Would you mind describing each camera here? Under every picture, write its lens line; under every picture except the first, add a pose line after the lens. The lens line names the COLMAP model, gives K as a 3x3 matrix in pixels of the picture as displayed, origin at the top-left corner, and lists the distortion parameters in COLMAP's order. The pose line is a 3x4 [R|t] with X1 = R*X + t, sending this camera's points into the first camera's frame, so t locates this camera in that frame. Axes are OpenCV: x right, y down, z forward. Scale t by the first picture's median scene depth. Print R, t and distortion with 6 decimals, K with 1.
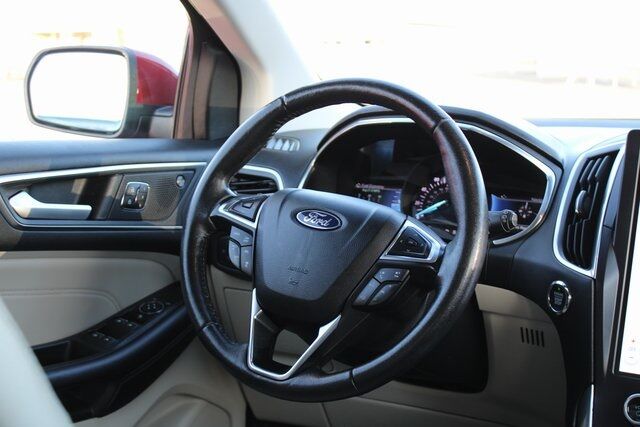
lens RADIAL K [[951.0, 0, 321.4], [0, 951.0, 201.5], [0, 0, 1]] dist [-0.039245, 0.000837]
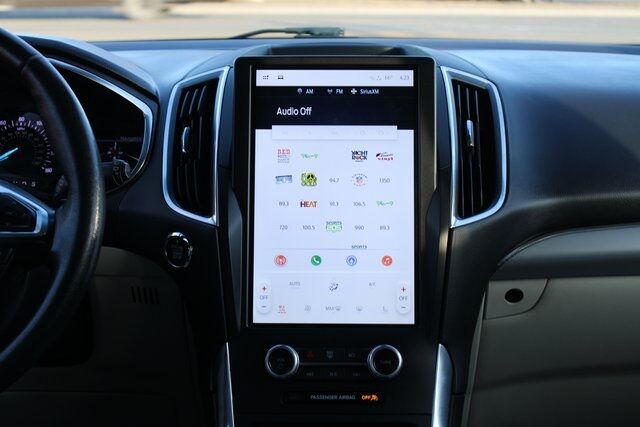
lens RADIAL K [[951.0, 0, 321.4], [0, 951.0, 201.5], [0, 0, 1]] dist [-0.039245, 0.000837]
pose [[0.870838, -0.114903, 0.477952, -0.052184], [0.070883, 0.991488, 0.109210, -0.032109], [-0.486432, -0.061226, 0.871571, 0.162063]]
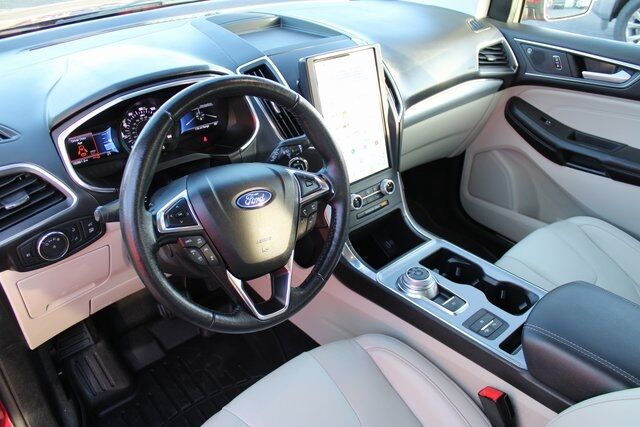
lens RADIAL K [[531.2, 0, 318.1], [0, 531.2, 204.5], [0, 0, 1]] dist [-0.156191, 0.114323]
pose [[0.315921, -0.504363, 0.803624, -0.533553], [0.087151, 0.858849, 0.504761, -0.314644], [-0.944774, -0.089428, 0.315284, 0.659072]]
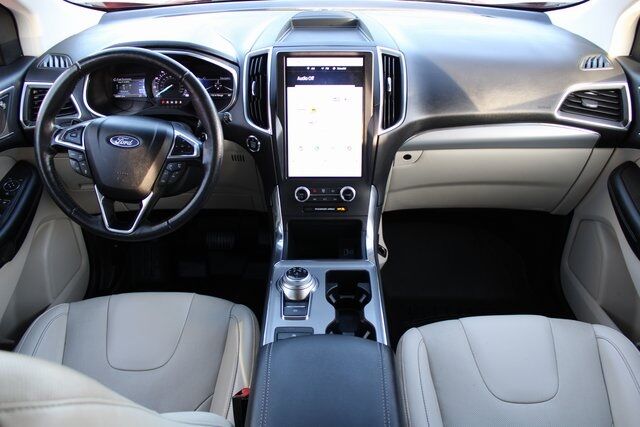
lens RADIAL K [[531.2, 0, 318.1], [0, 531.2, 204.5], [0, 0, 1]] dist [-0.156191, 0.114323]
pose [[0.865128, -0.284383, 0.413133, -0.116427], [0.077539, 0.889645, 0.450021, -0.264321], [-0.495520, -0.357292, 0.791708, 0.035138]]
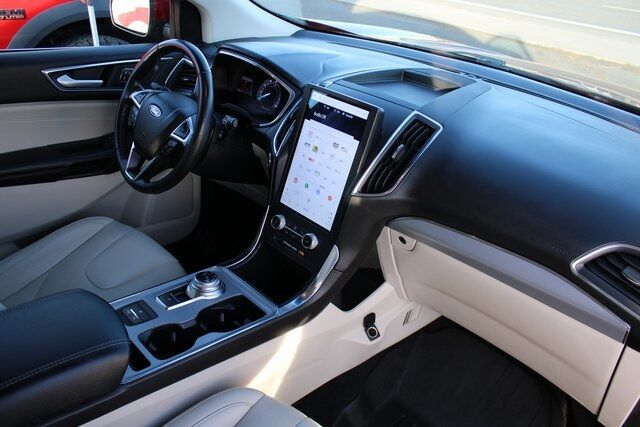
lens RADIAL K [[531.2, 0, 318.1], [0, 531.2, 204.5], [0, 0, 1]] dist [-0.156191, 0.114323]
pose [[0.961343, 0.175864, -0.211875, 0.608520], [-0.090683, 0.928751, 0.359441, -0.229828], [0.259992, -0.326332, 0.908797, -0.039744]]
